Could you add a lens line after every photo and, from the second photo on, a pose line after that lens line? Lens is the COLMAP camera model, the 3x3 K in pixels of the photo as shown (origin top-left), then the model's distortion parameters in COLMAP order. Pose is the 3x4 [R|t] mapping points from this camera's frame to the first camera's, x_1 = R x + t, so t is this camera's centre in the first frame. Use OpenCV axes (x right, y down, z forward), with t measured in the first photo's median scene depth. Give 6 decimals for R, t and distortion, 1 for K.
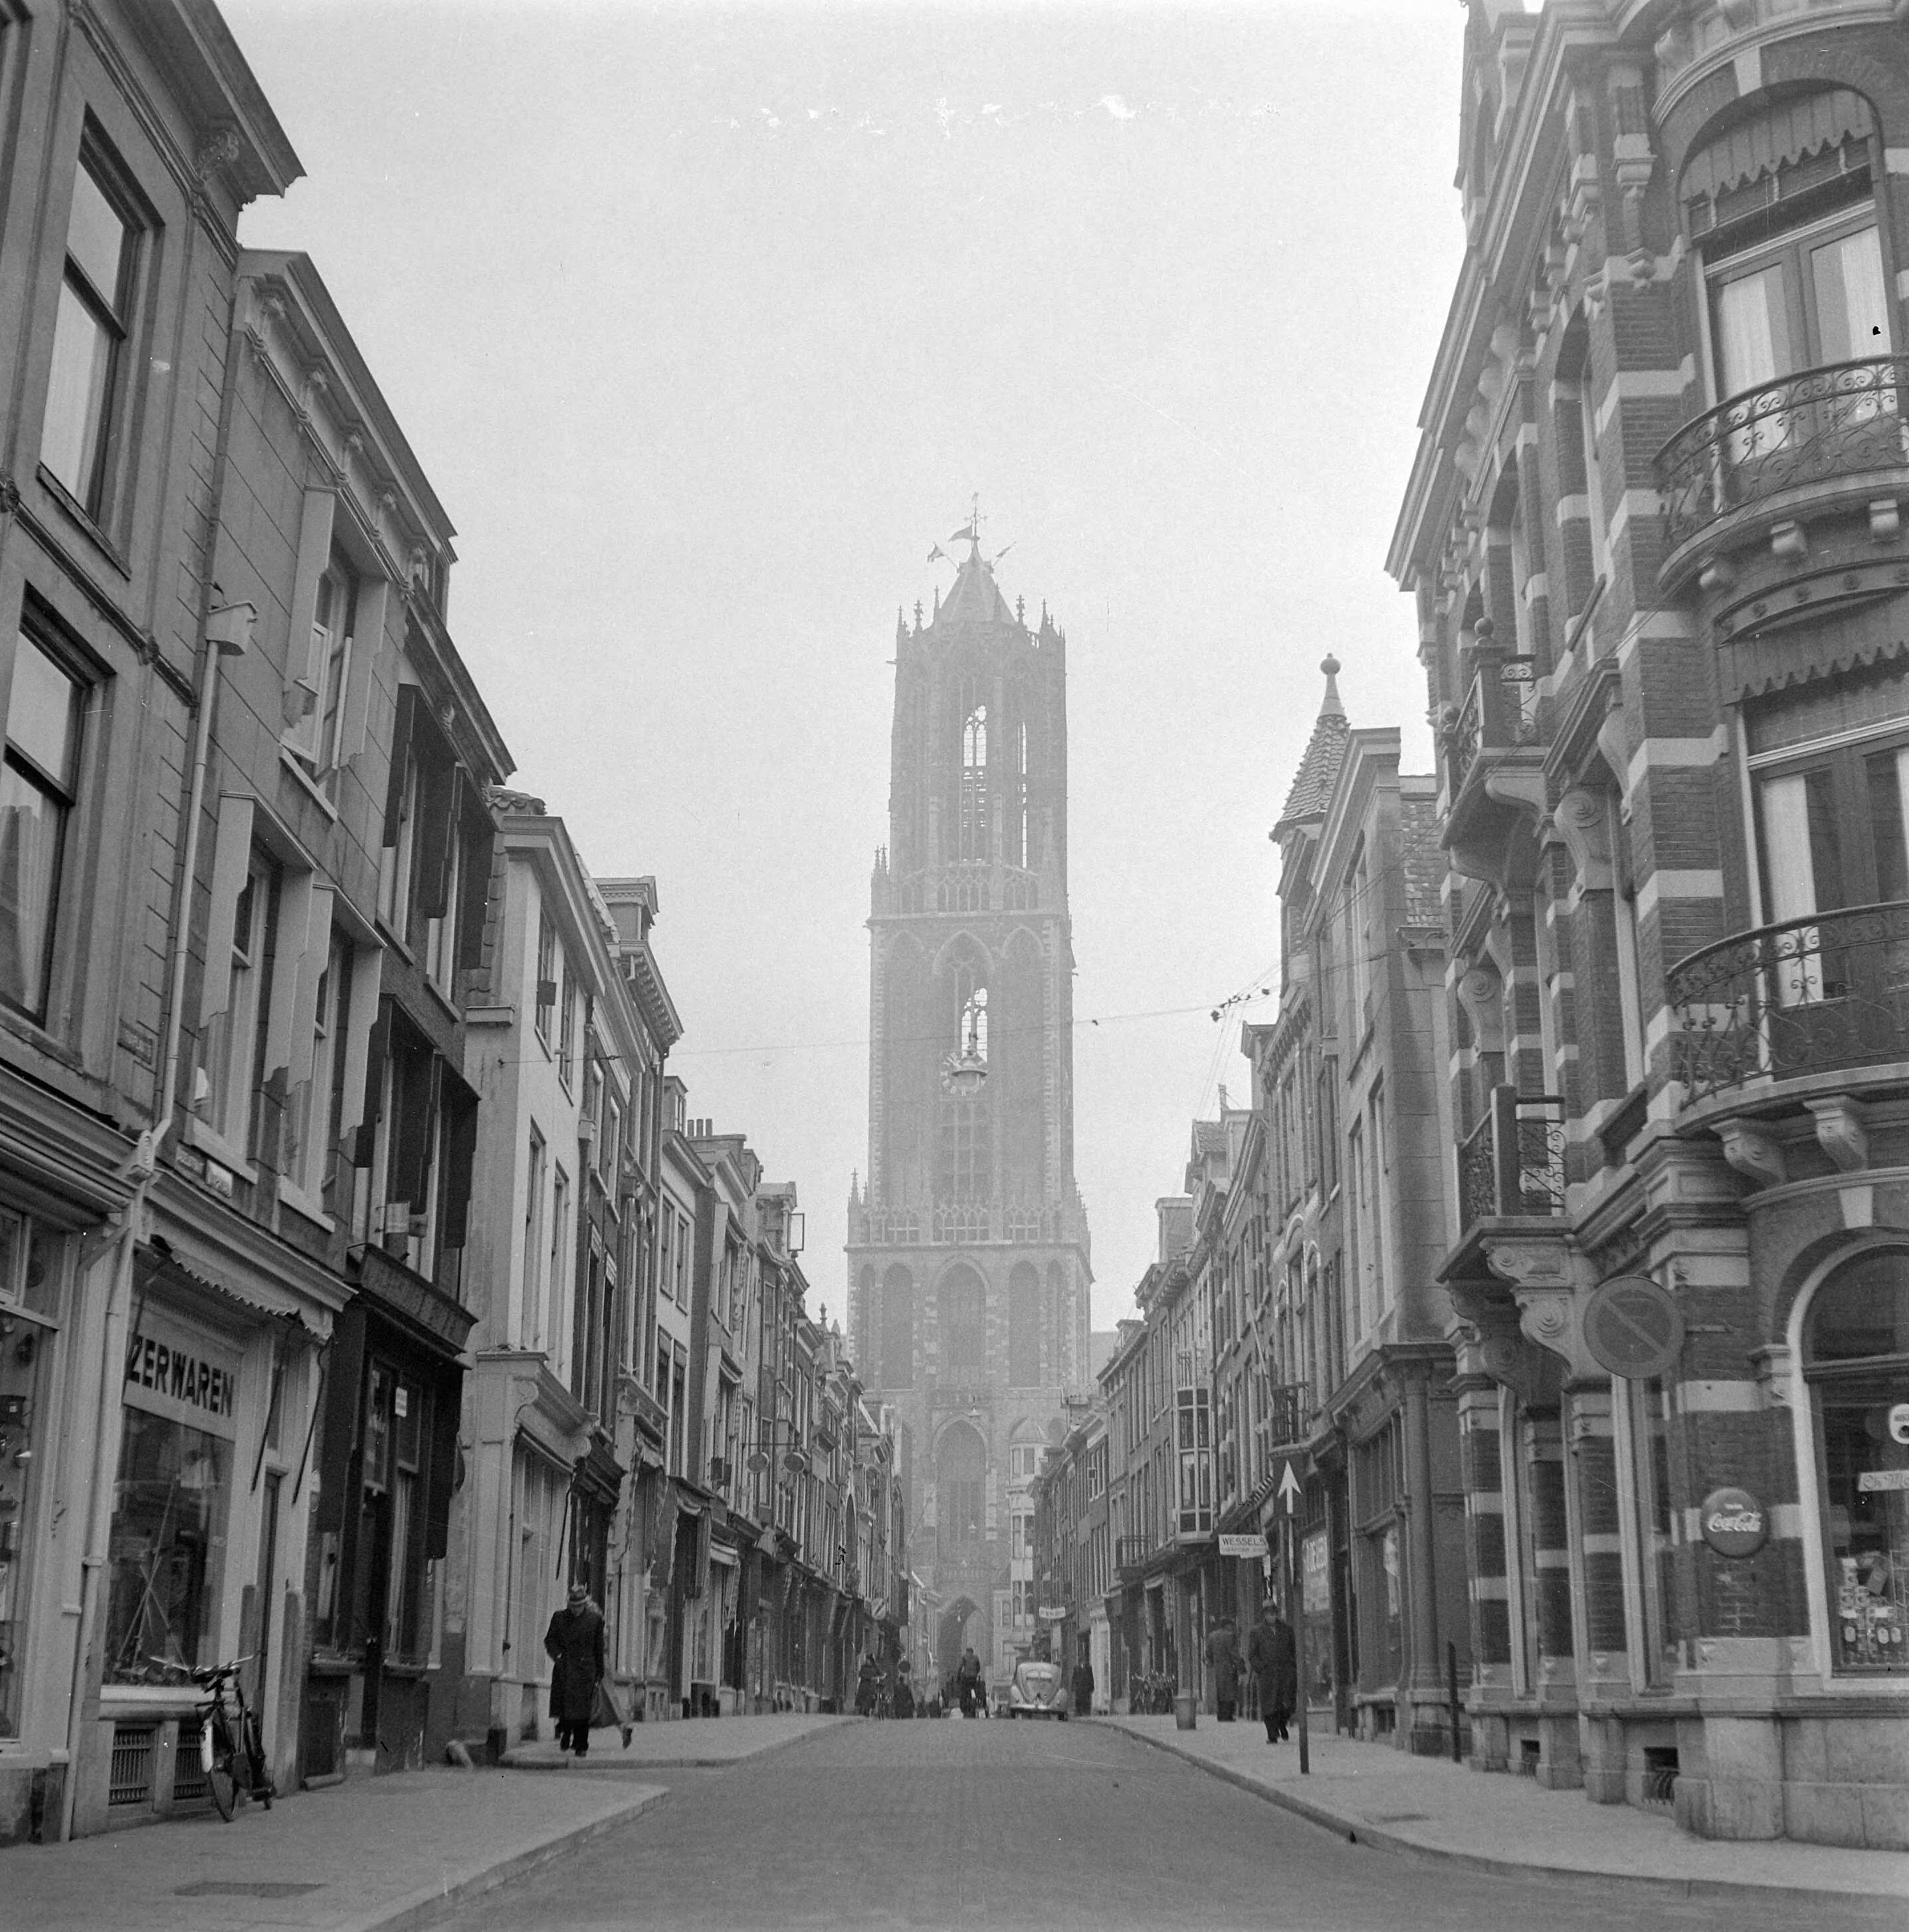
lens RADIAL K [[2634.8, 0, 954.5], [0, 2634.8, 966.0], [0, 0, 1]] dist [-0.008991, -0.003926]
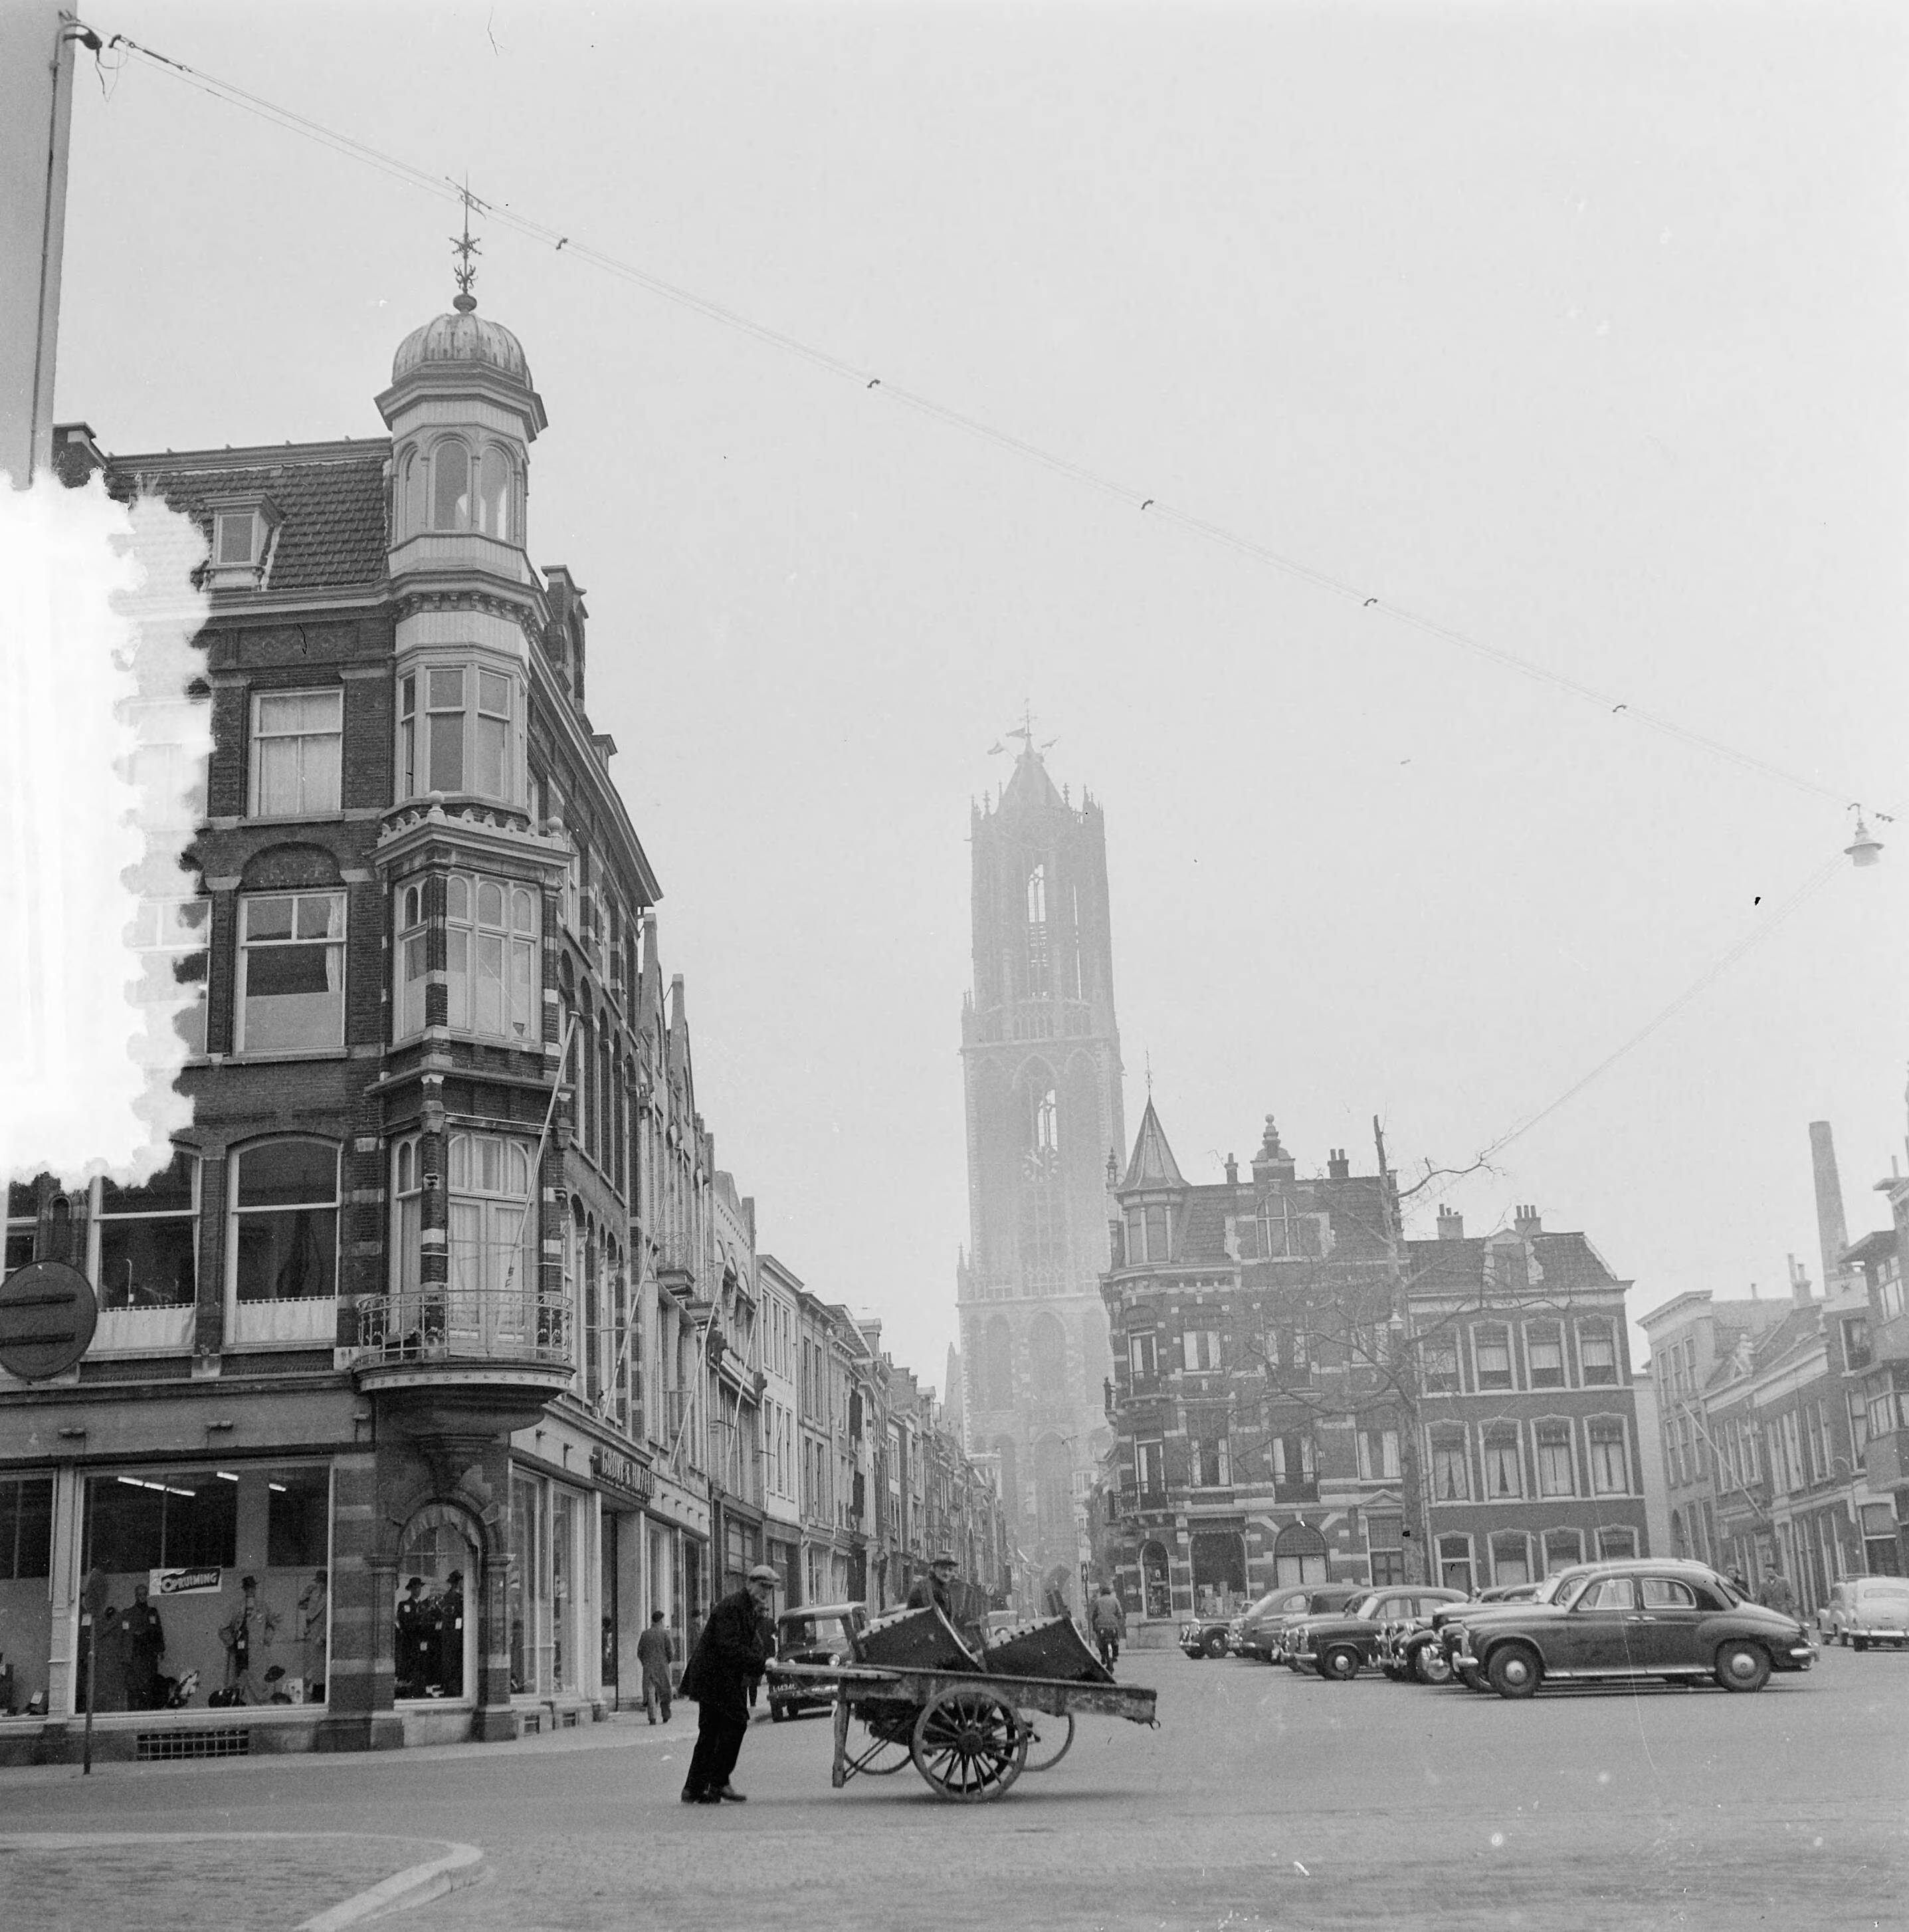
lens RADIAL K [[2634.8, 0, 954.5], [0, 2634.8, 966.0], [0, 0, 1]] dist [-0.008991, -0.003926]
pose [[0.997944, -0.053149, -0.035815, 0.012876], [0.053754, 0.998424, 0.016148, -0.079378], [0.034900, -0.018040, 0.999228, -0.296325]]
